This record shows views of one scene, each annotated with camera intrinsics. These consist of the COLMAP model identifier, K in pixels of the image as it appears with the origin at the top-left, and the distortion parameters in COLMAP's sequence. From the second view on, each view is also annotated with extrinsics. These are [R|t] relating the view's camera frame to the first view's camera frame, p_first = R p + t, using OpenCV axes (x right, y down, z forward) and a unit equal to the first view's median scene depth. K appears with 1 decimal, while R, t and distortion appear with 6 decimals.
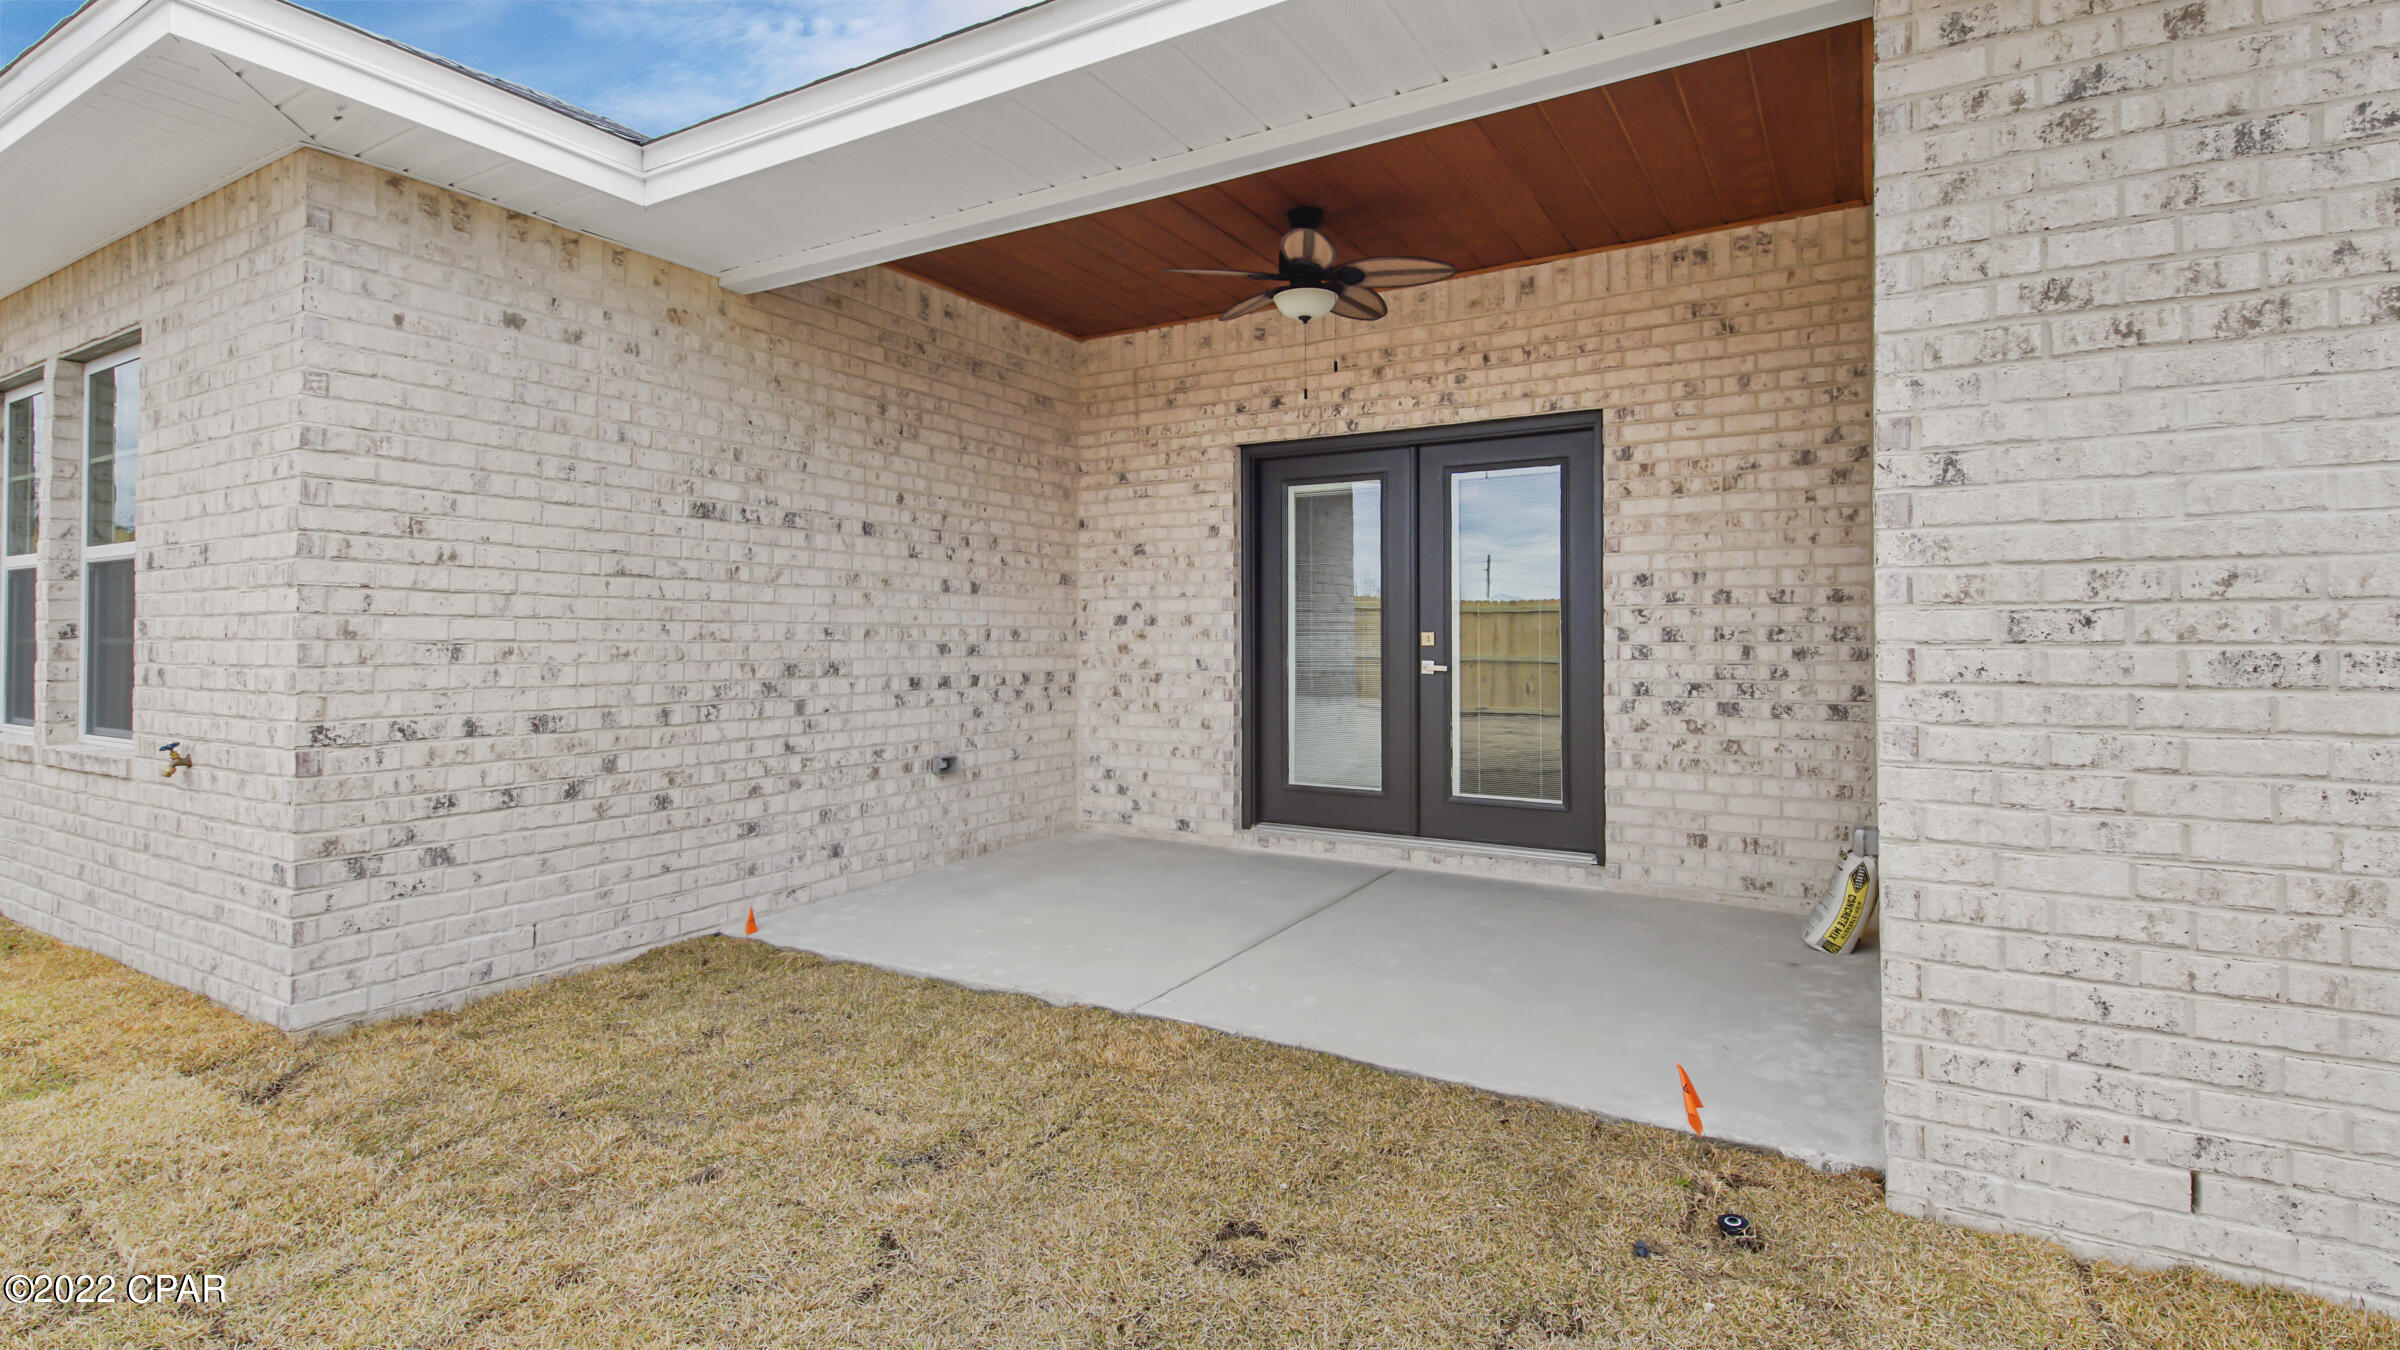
lens RADIAL K [[1103.6, 0, 1202.0], [0, 1103.6, 626.2], [0, 0, 1]] dist [0.002881, -0.000205]
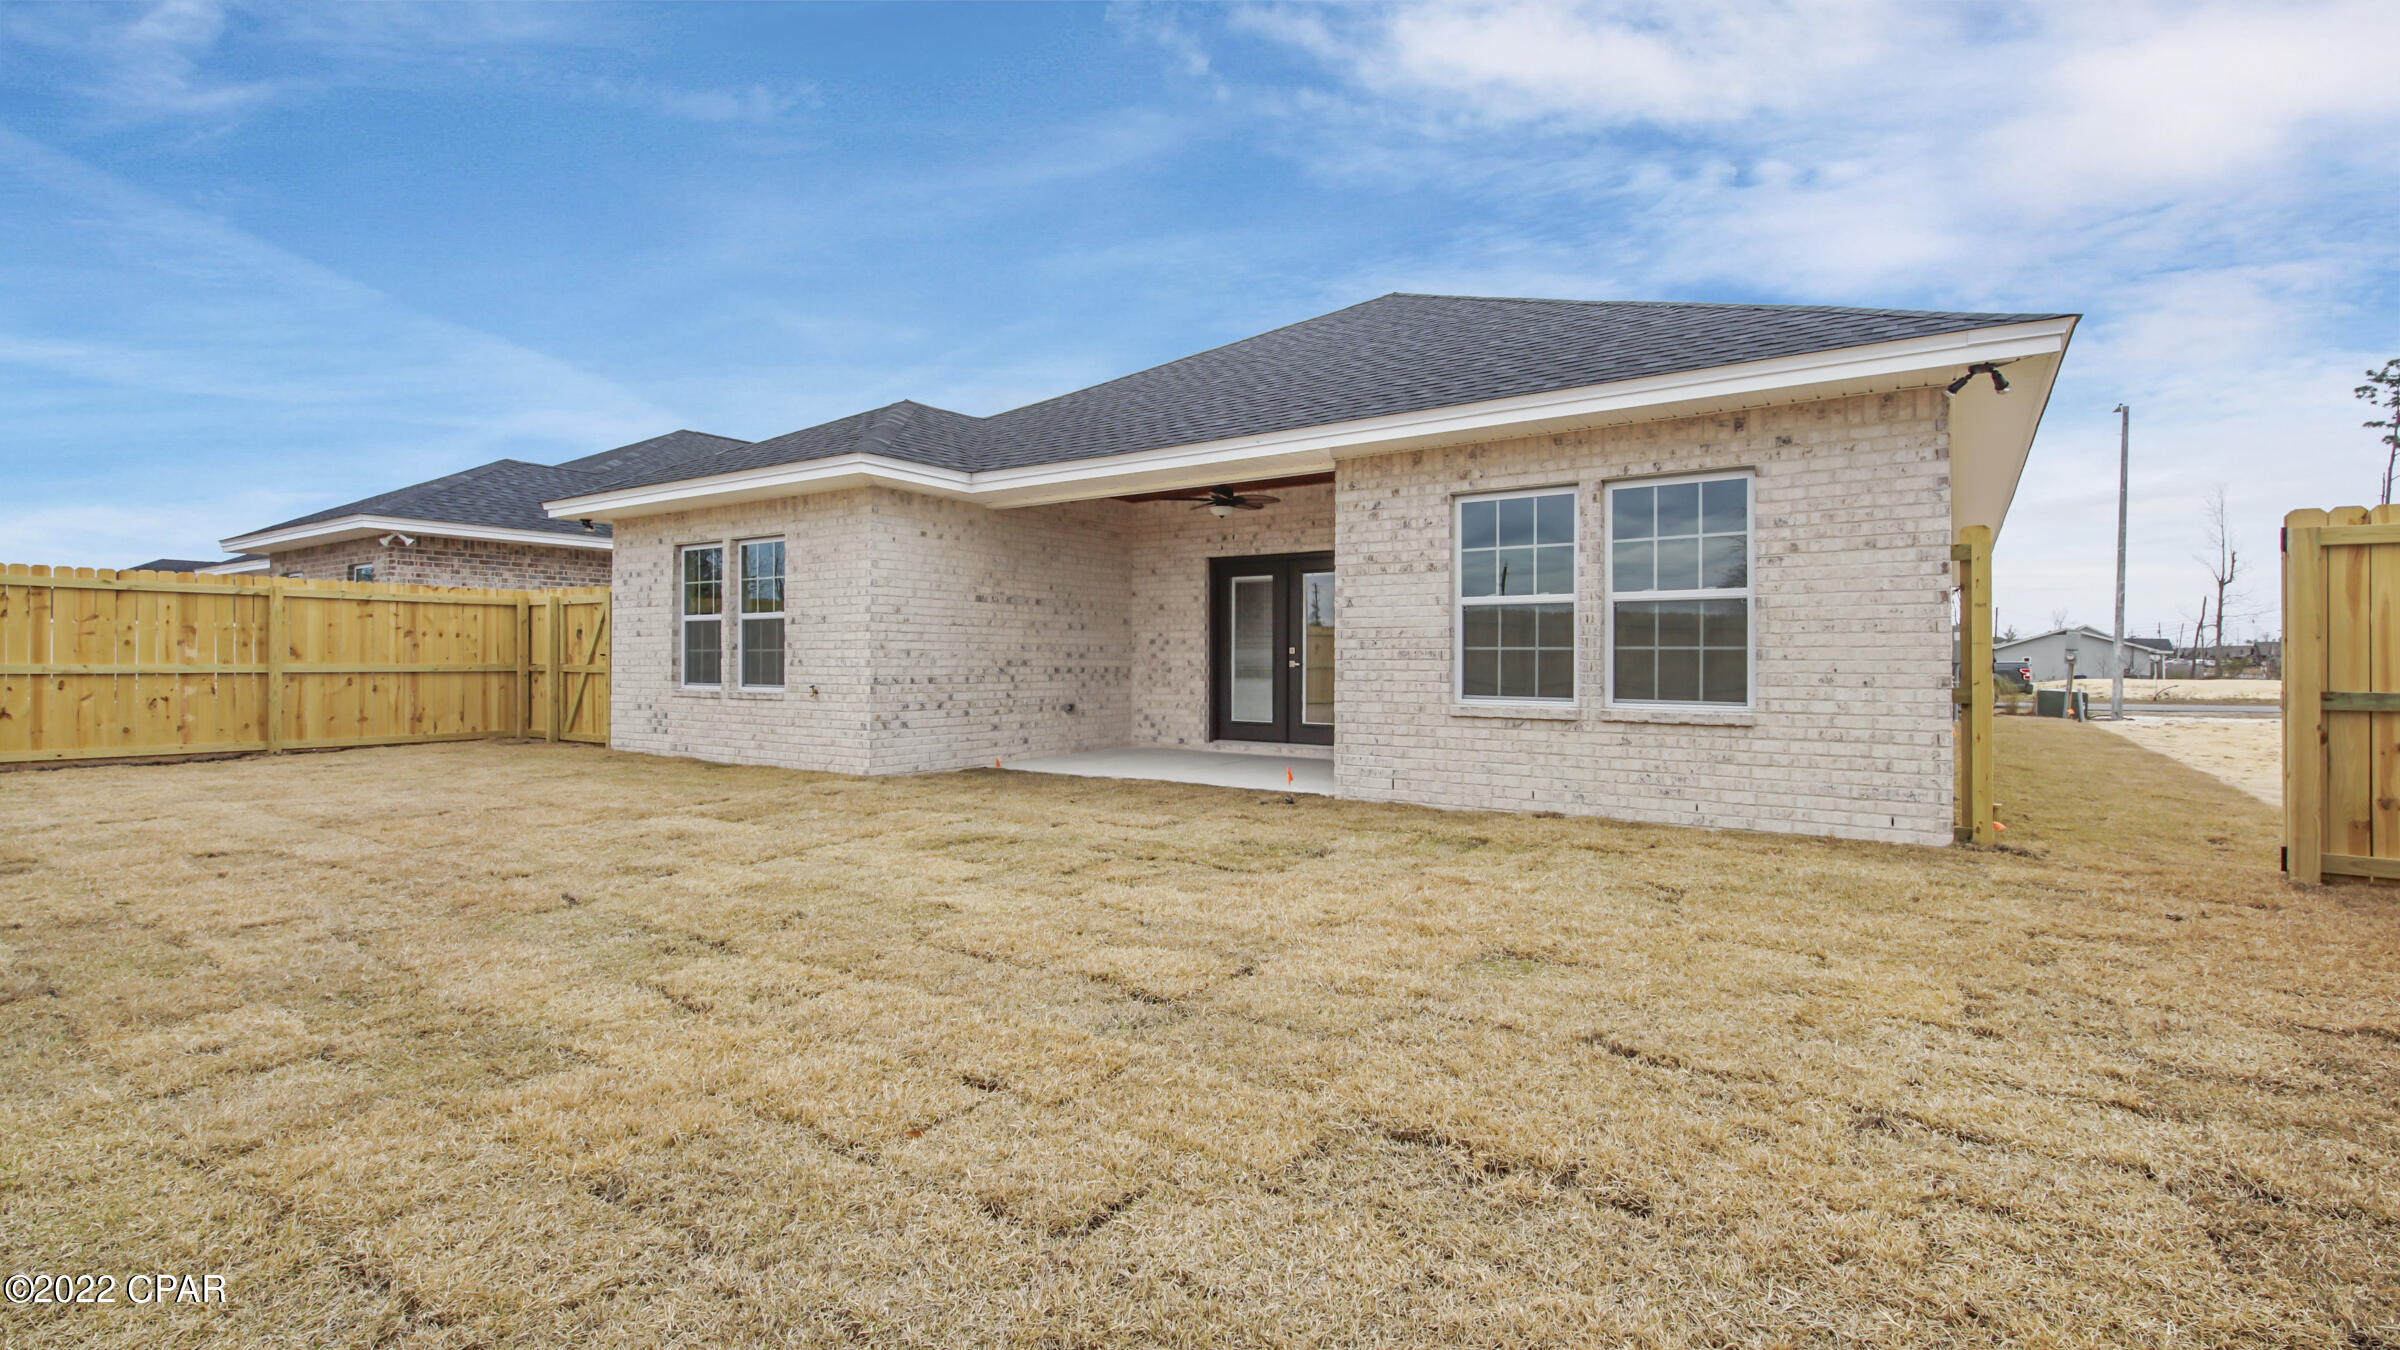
lens RADIAL K [[1085.8, 0, 1178.1], [0, 1085.8, 677.5], [0, 0, 1]] dist [0.026542, -0.016905]
pose [[0.995986, 0.003103, -0.089455, 0.231620], [-0.000477, 0.999569, 0.029367, 0.002093], [0.089508, -0.029207, 0.995558, -1.501902]]
